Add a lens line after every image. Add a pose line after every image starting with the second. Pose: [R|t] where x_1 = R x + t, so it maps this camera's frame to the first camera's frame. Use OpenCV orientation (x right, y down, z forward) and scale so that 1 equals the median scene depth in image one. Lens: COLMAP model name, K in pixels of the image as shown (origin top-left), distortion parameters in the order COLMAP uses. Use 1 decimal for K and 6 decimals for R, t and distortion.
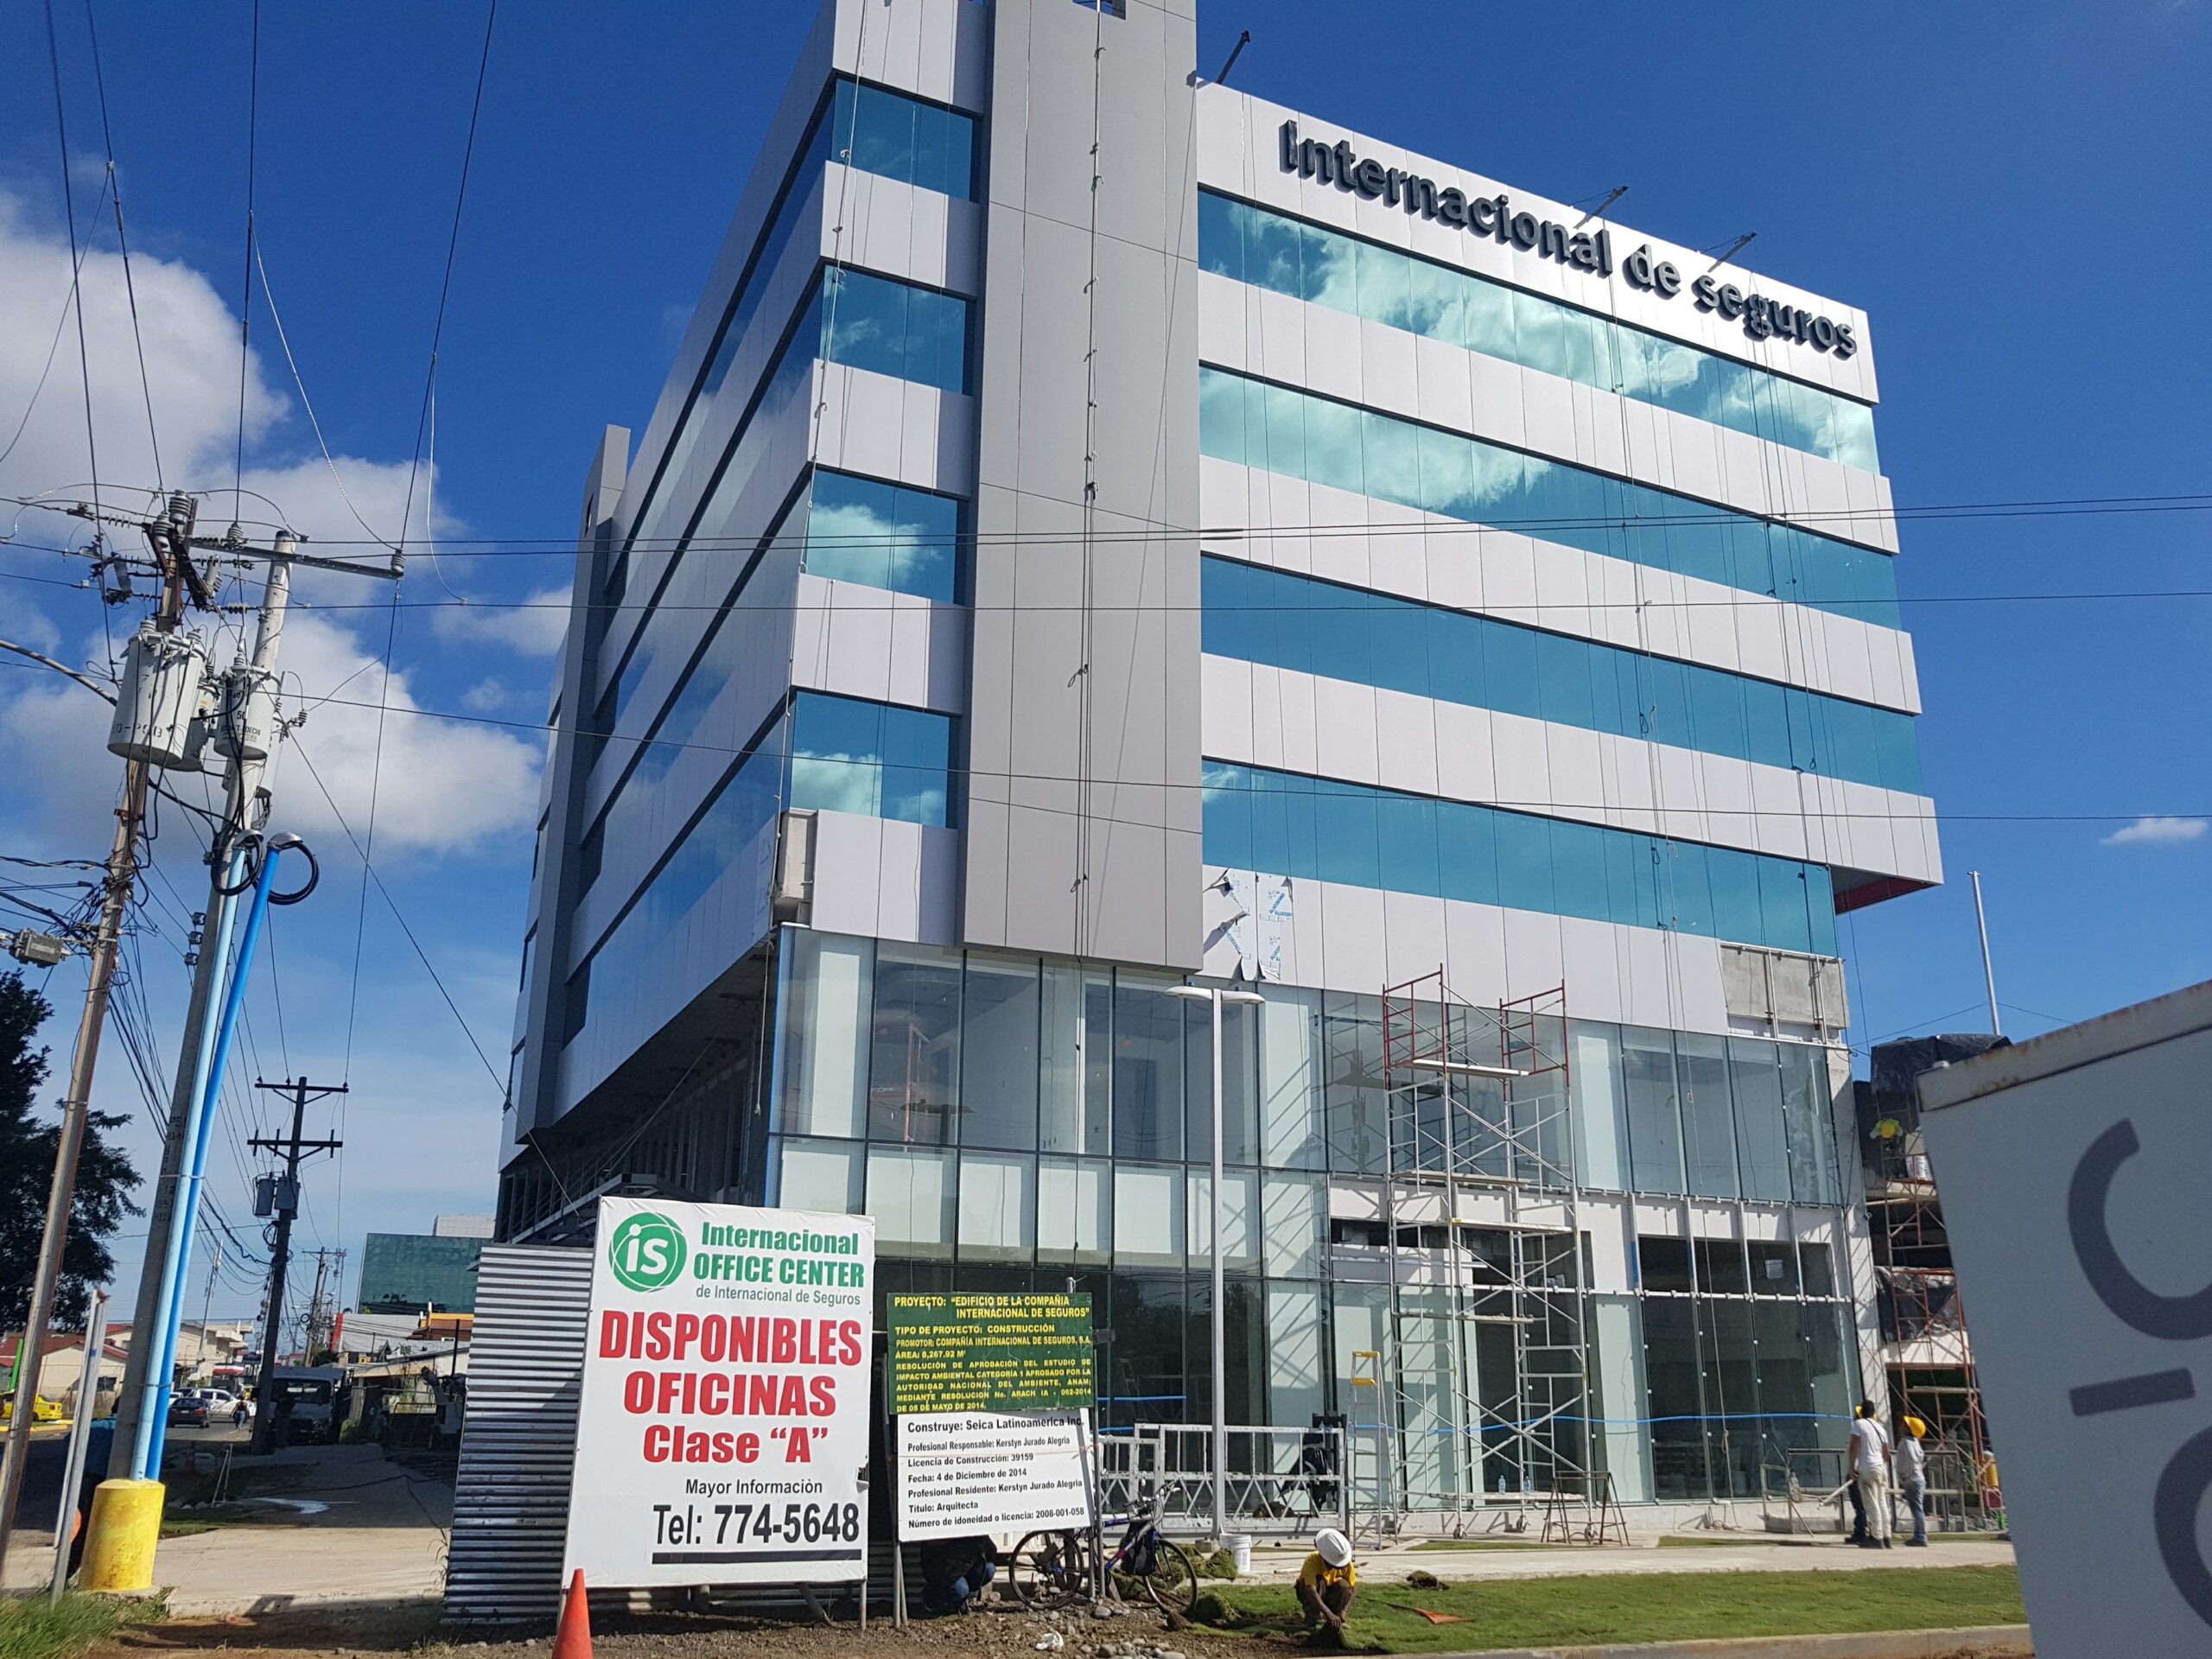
lens RADIAL K [[1721.8, 0, 1105.9], [0, 1721.8, 867.7], [0, 0, 1]] dist [-0.001081, 0.001104]
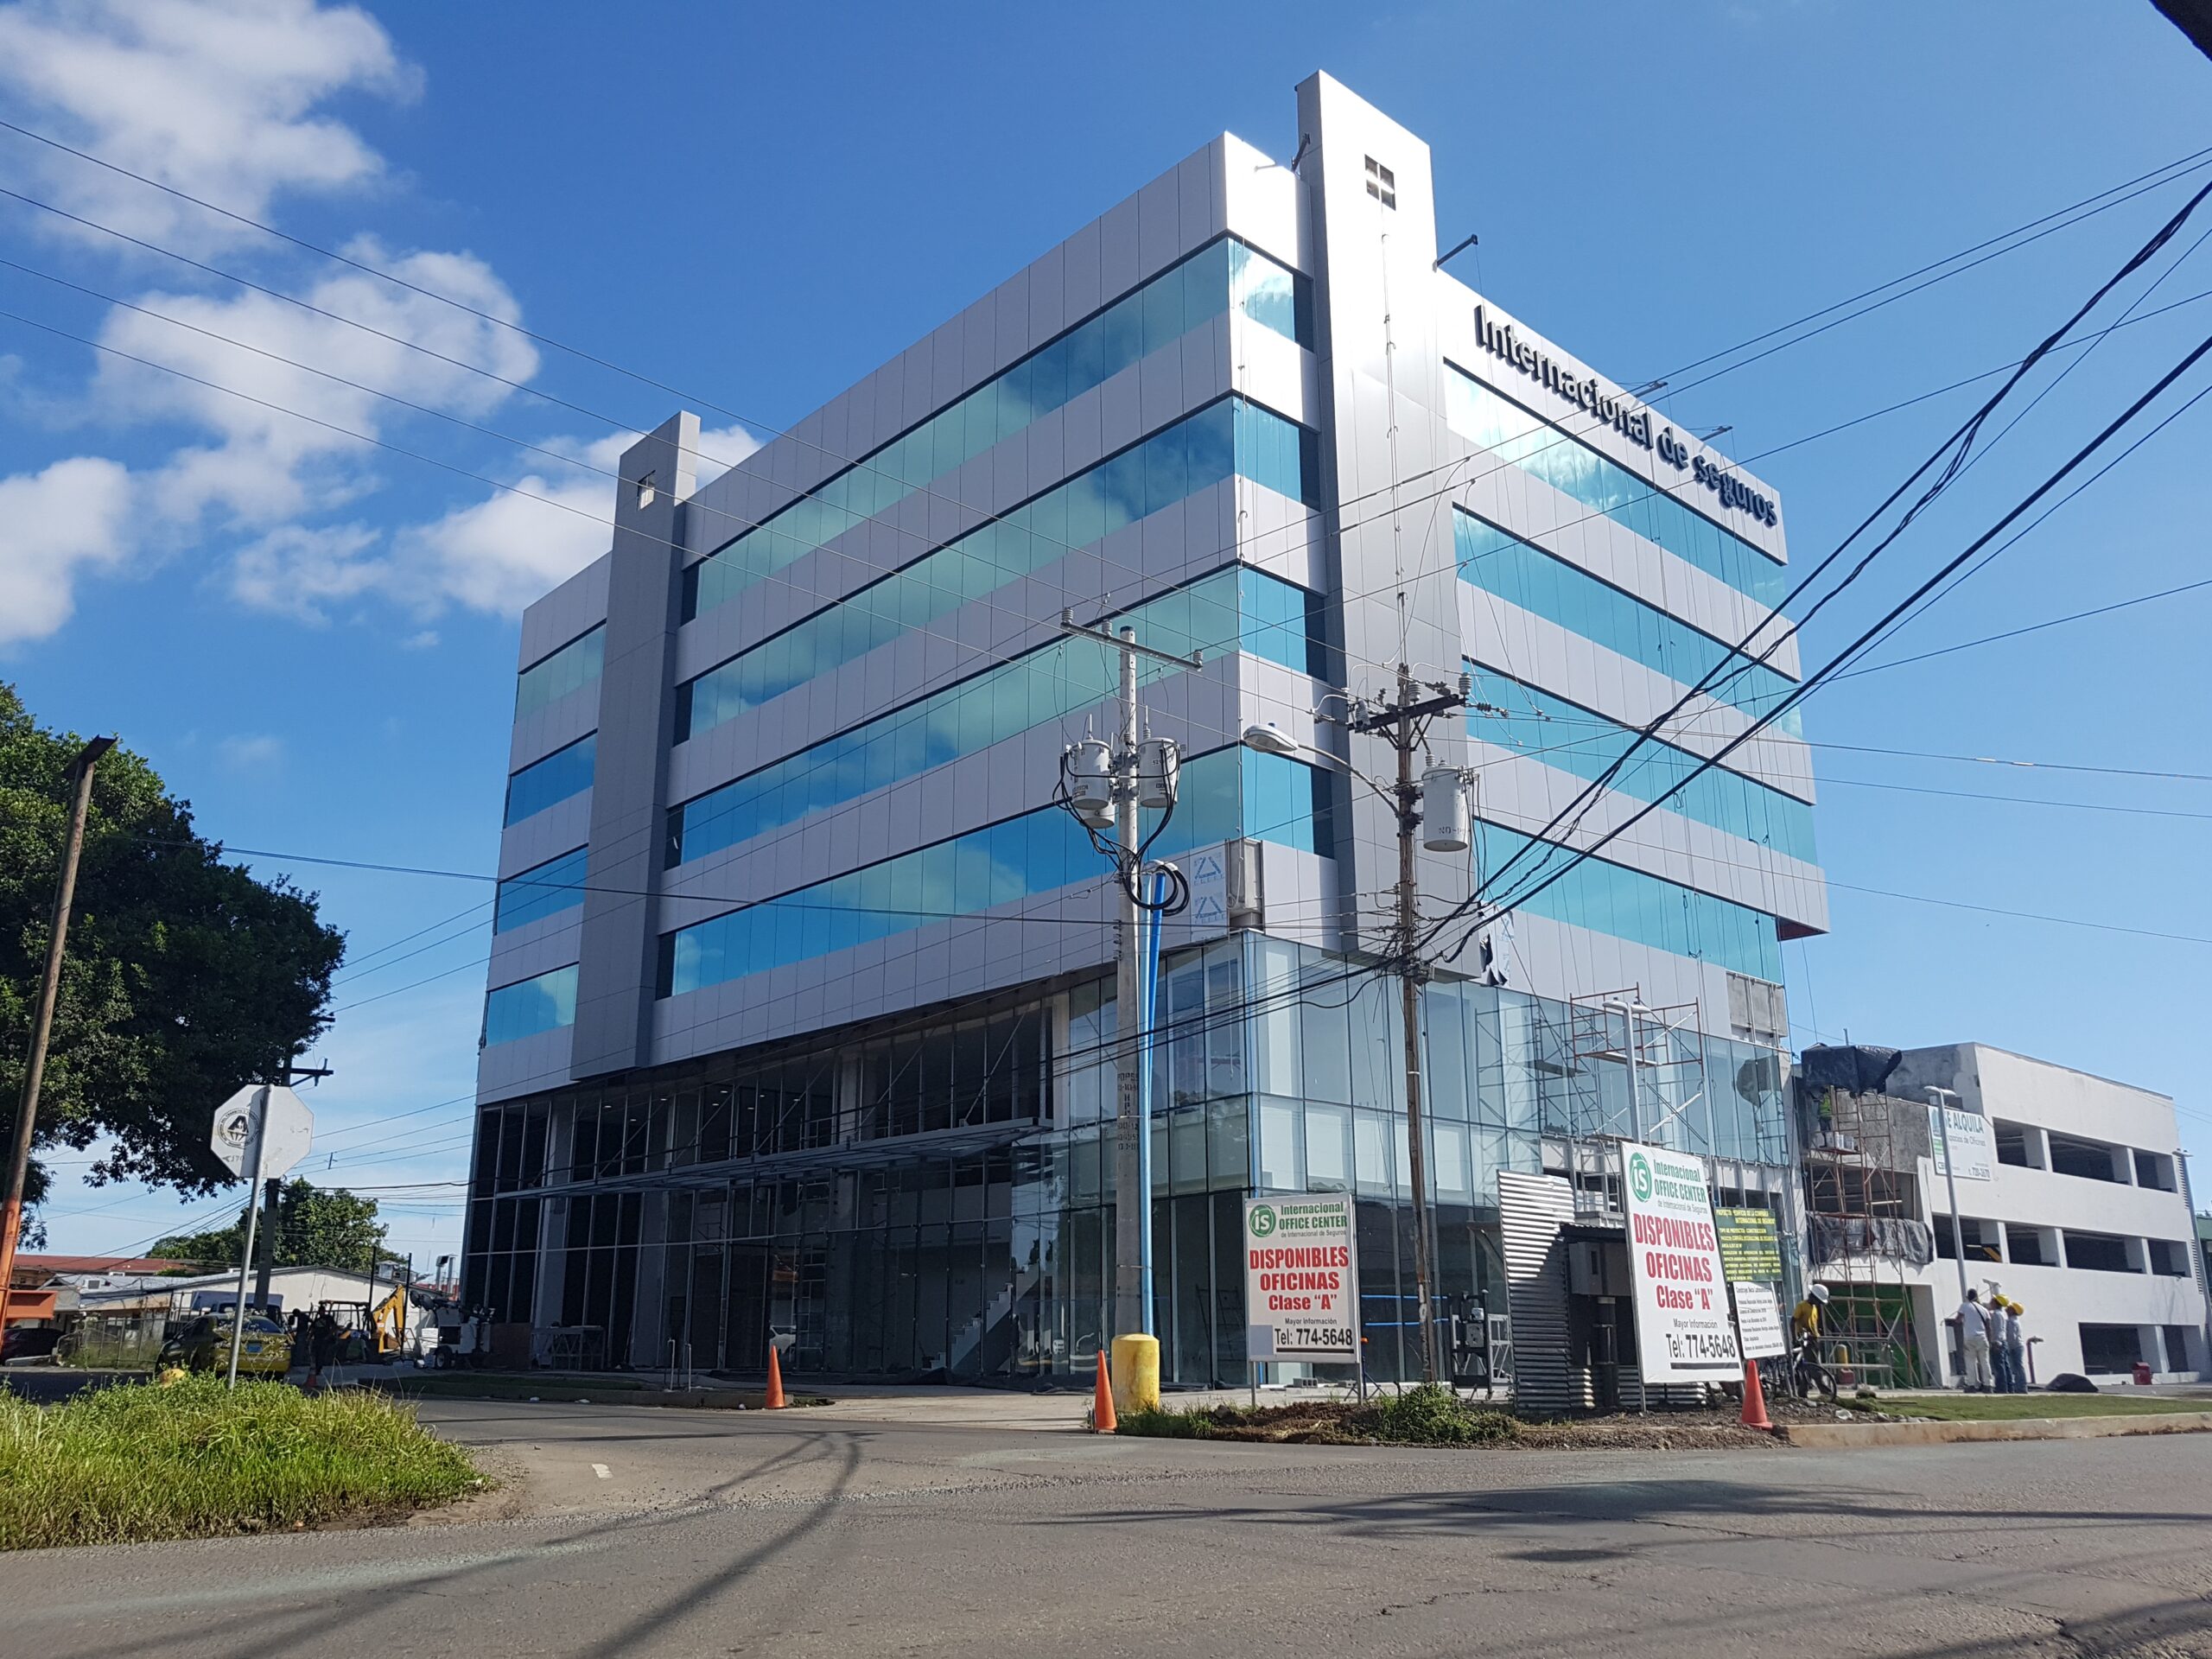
lens RADIAL K [[1736.2, 0, 1088.9], [0, 1736.2, 845.1], [0, 0, 1]] dist [-0.036131, 0.047773]
pose [[0.955890, 0.074950, 0.284003, -0.656871], [-0.079306, 0.996843, 0.003853, -0.024987], [-0.282817, -0.026206, 0.958816, -0.198045]]
